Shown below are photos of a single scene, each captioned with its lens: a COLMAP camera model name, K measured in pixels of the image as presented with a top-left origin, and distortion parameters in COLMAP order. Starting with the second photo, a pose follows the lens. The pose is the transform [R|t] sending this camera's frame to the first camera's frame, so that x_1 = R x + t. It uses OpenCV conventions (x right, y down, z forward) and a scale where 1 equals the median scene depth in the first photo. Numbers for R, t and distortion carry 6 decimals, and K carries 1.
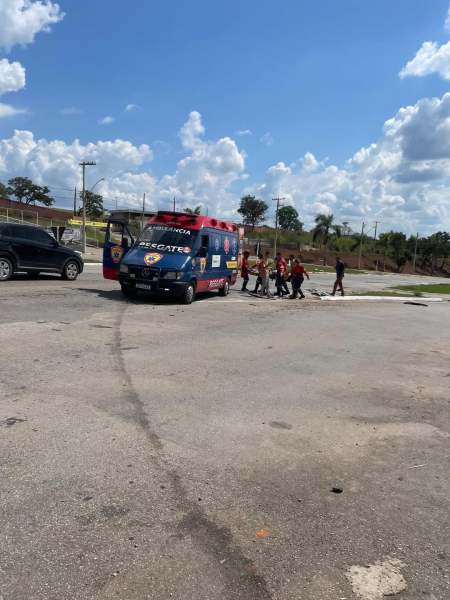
lens RADIAL K [[426.1, 0, 225.0], [0, 426.1, 300.0], [0, 0, 1]] dist [0.039300, -0.000482]
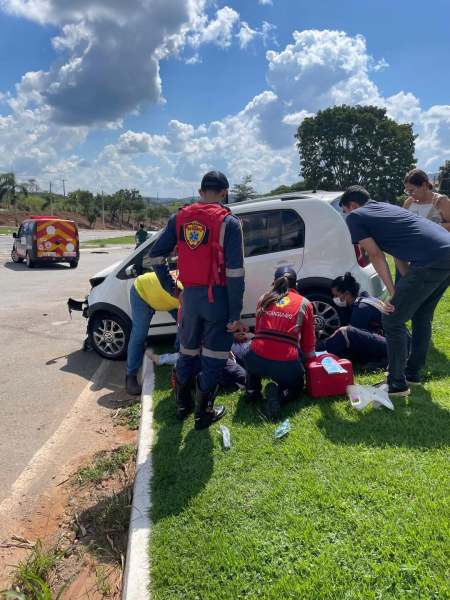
lens RADIAL K [[513.0, 0, 225.0], [0, 513.0, 300.0], [0, 0, 1]] dist [0.052957, -0.000320]
pose [[0.812860, -0.148384, 0.563241, -0.074917], [0.110471, 0.988729, 0.101048, 0.018949], [-0.571887, -0.019916, 0.820091, -0.256938]]
